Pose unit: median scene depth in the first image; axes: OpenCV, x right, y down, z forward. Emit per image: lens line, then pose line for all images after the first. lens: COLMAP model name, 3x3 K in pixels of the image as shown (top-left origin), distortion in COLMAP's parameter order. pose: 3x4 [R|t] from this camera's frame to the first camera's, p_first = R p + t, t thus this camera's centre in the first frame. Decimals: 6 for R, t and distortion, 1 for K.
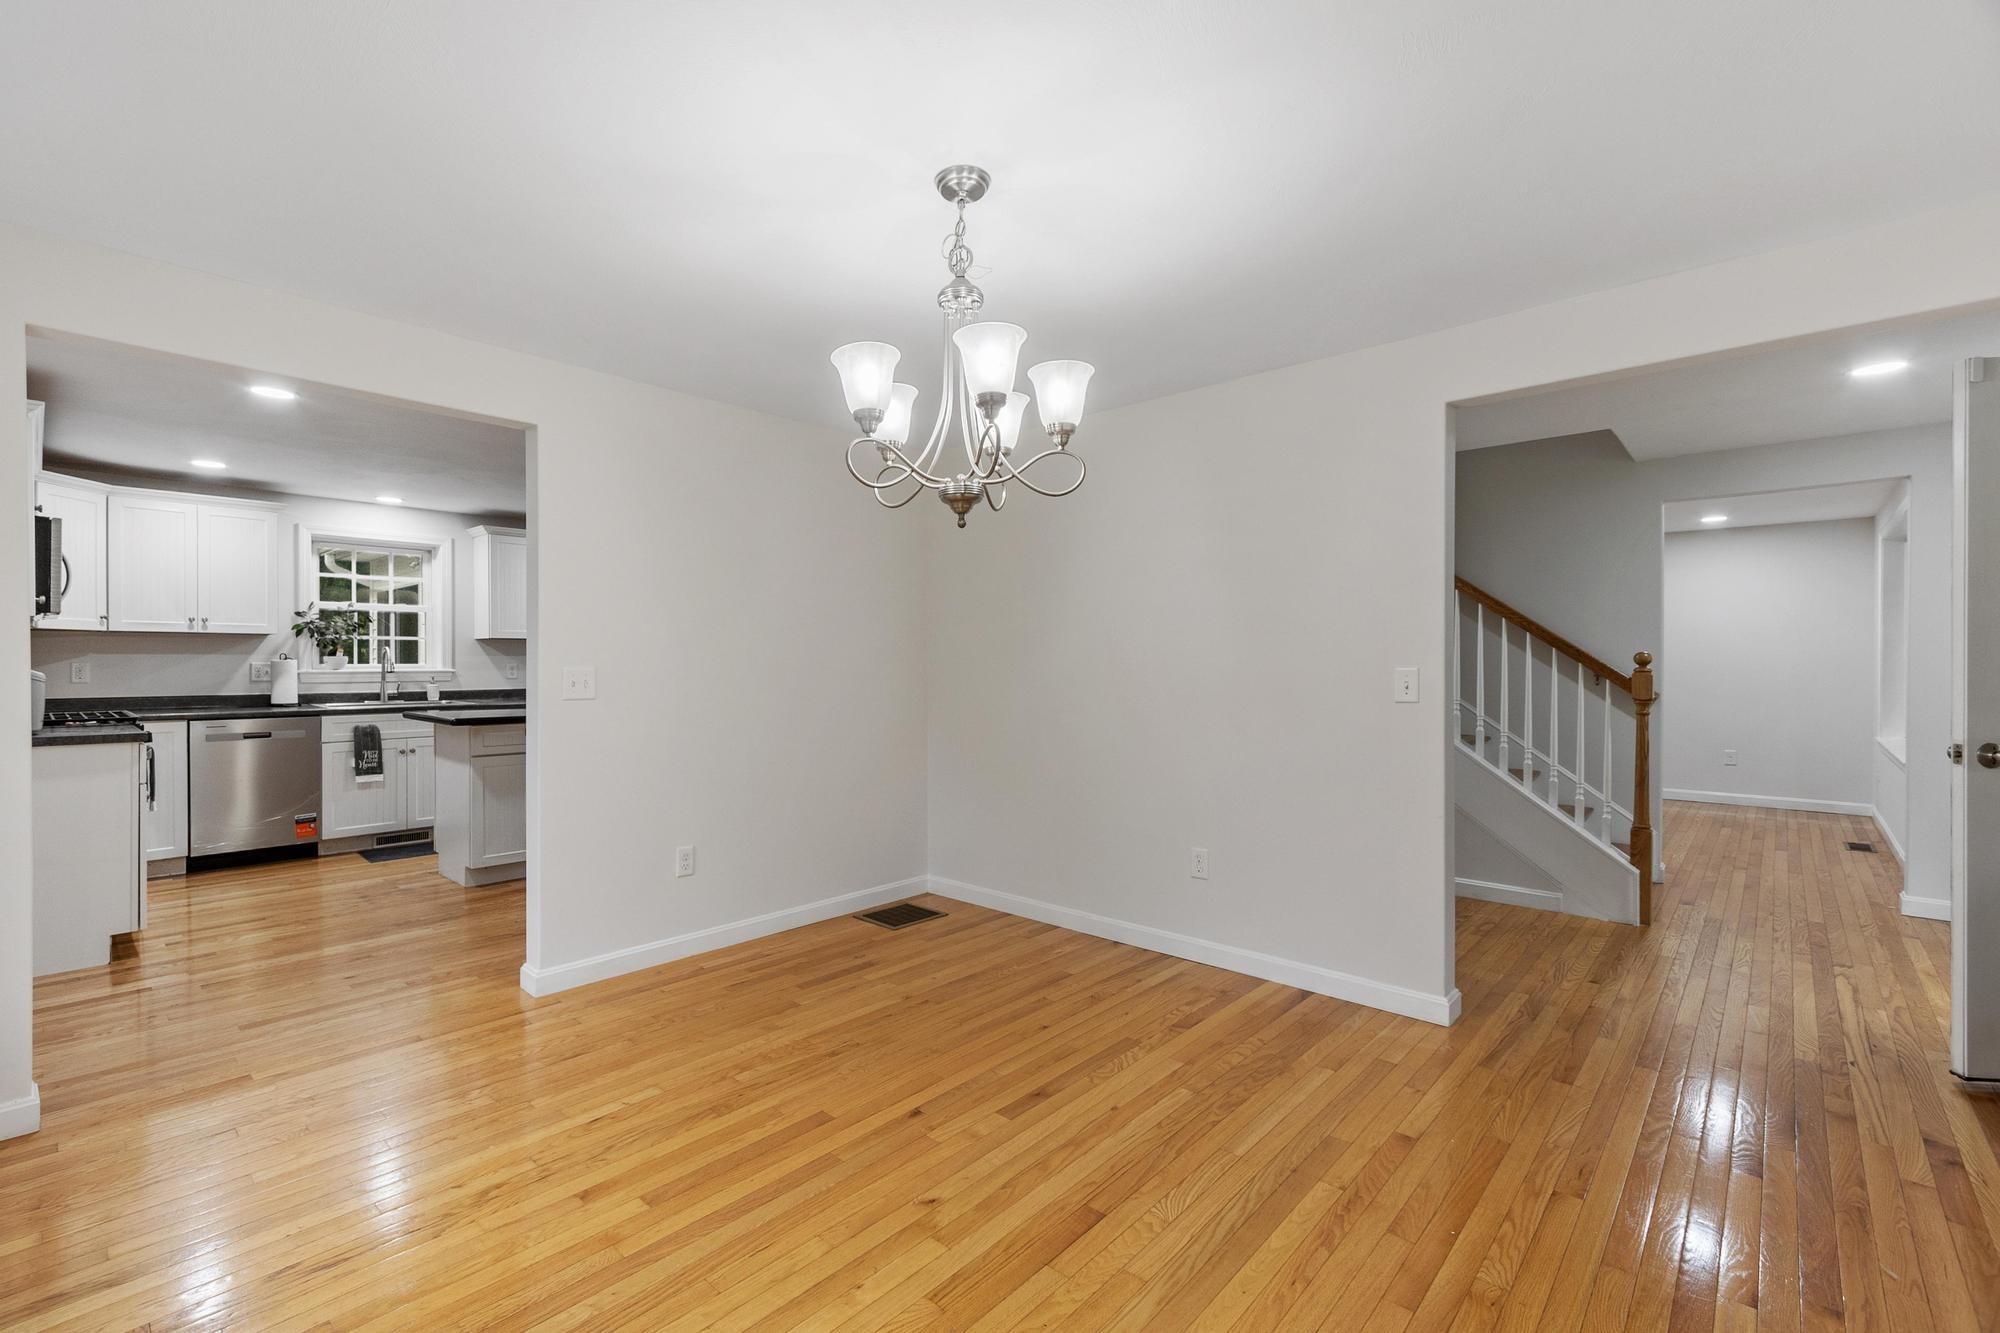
lens RADIAL K [[879.6, 0, 990.4], [0, 879.6, 664.7], [0, 0, 1]] dist [0.006544, -0.001734]
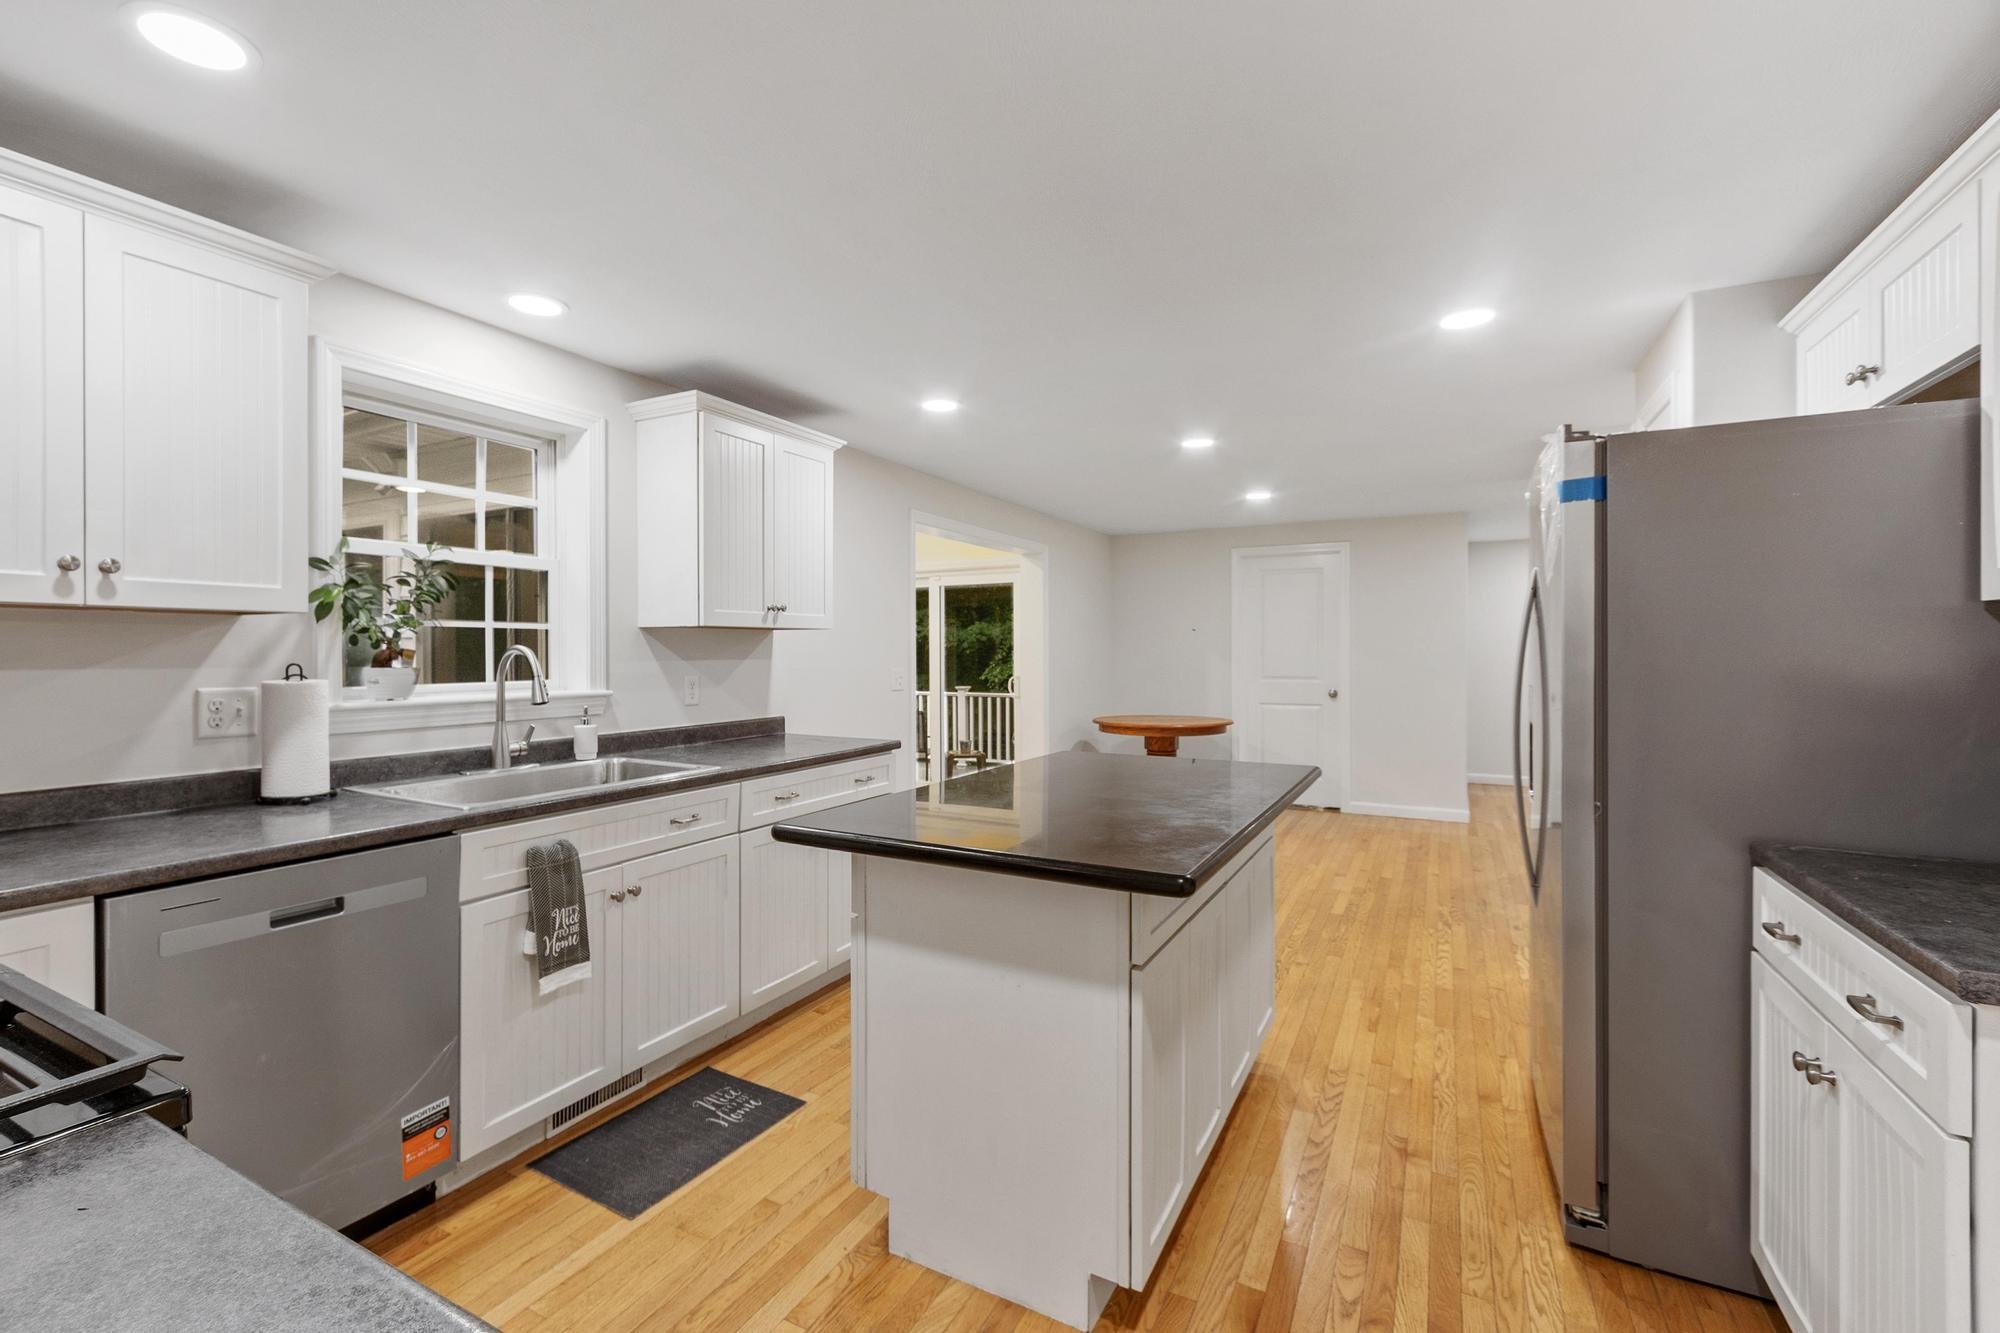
lens RADIAL K [[879.6, 0, 997.7], [0, 879.6, 648.5], [0, 0, 1]] dist [0.006544, -0.001734]
pose [[0.967690, -0.000783, 0.252141, -0.570246], [0.002090, 0.999986, -0.004915, -0.015800], [-0.252134, 0.005283, 0.967678, 0.524091]]
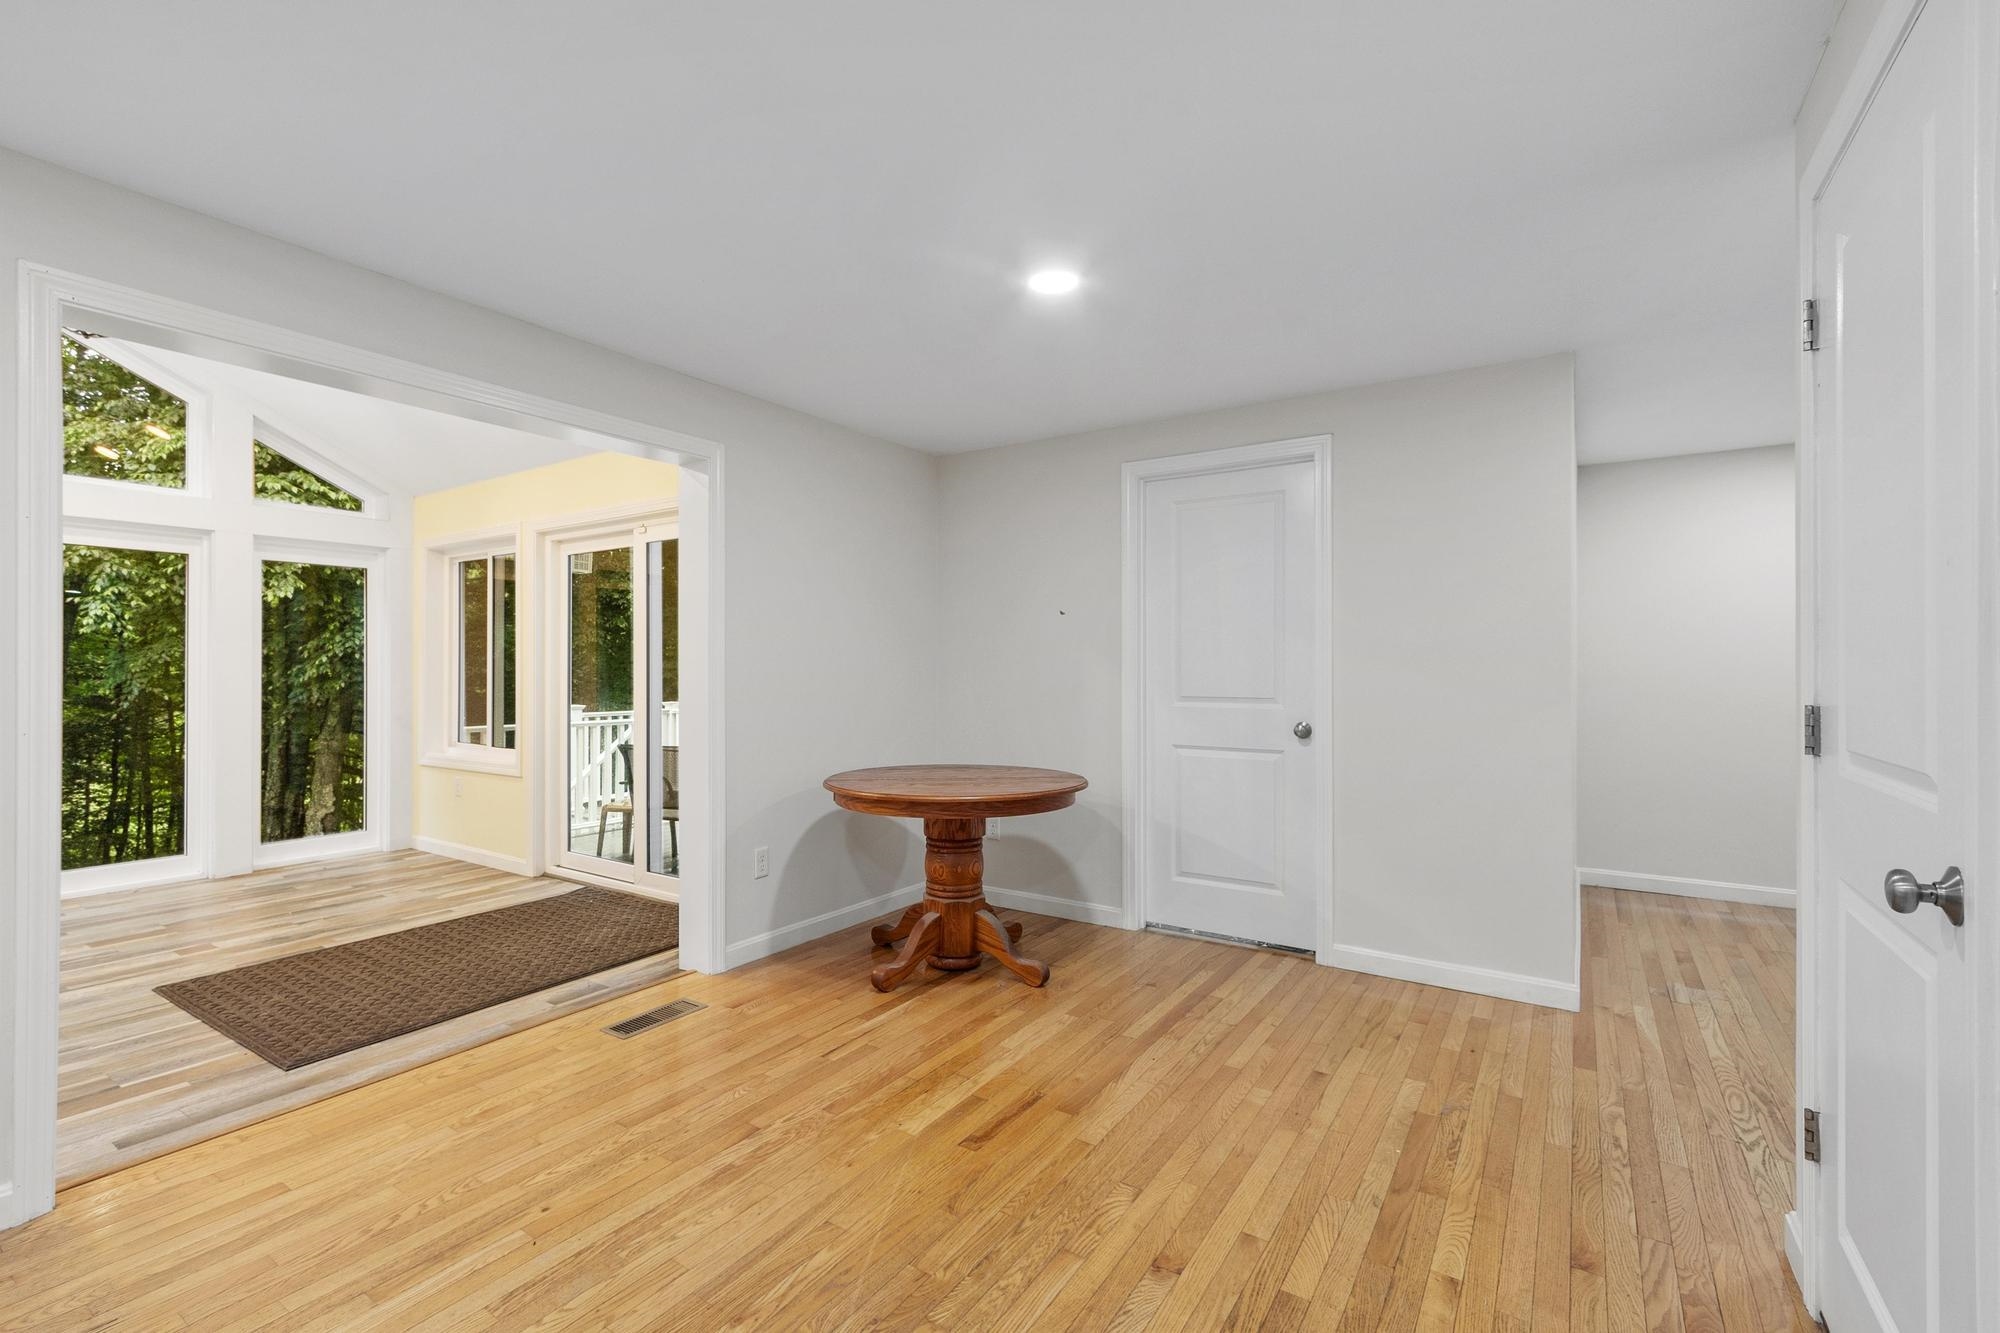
lens RADIAL K [[879.6, 0, 981.3], [0, 879.6, 652.8], [0, 0, 1]] dist [0.006544, -0.001734]
pose [[0.991125, 0.005185, 0.132832, -0.136252], [-0.002832, 0.999836, -0.017897, -0.003439], [-0.132903, 0.017362, 0.990977, 0.975438]]
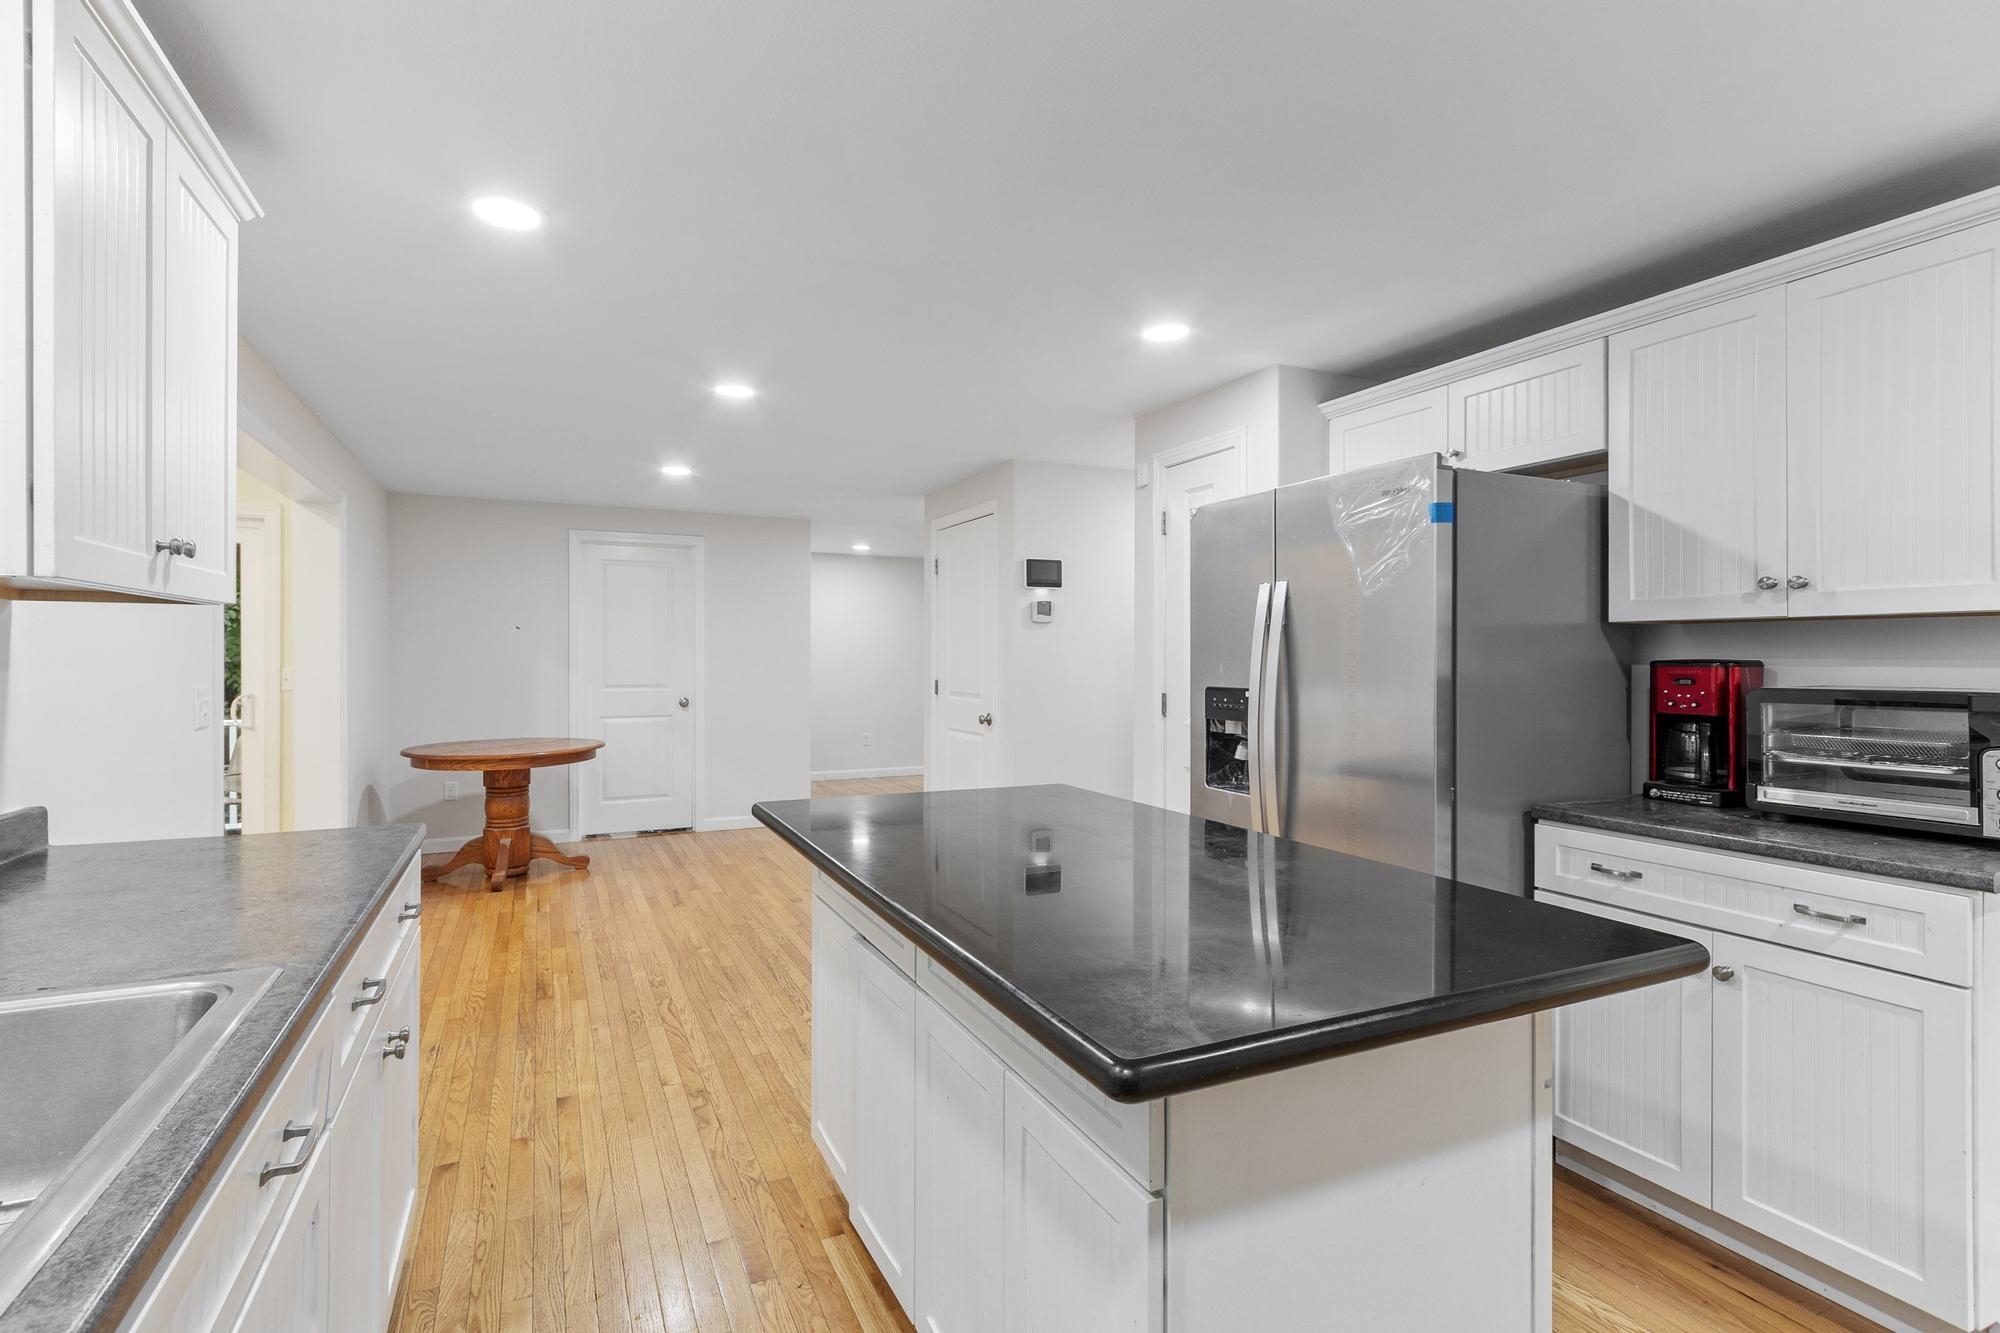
lens RADIAL K [[879.6, 0, 943.4], [0, 879.6, 662.3], [0, 0, 1]] dist [0.006544, -0.001734]
pose [[0.404408, -0.005280, 0.914564, -0.700956], [0.000513, 0.999984, 0.005546, -0.015638], [-0.914579, -0.001774, 0.404404, 0.832012]]
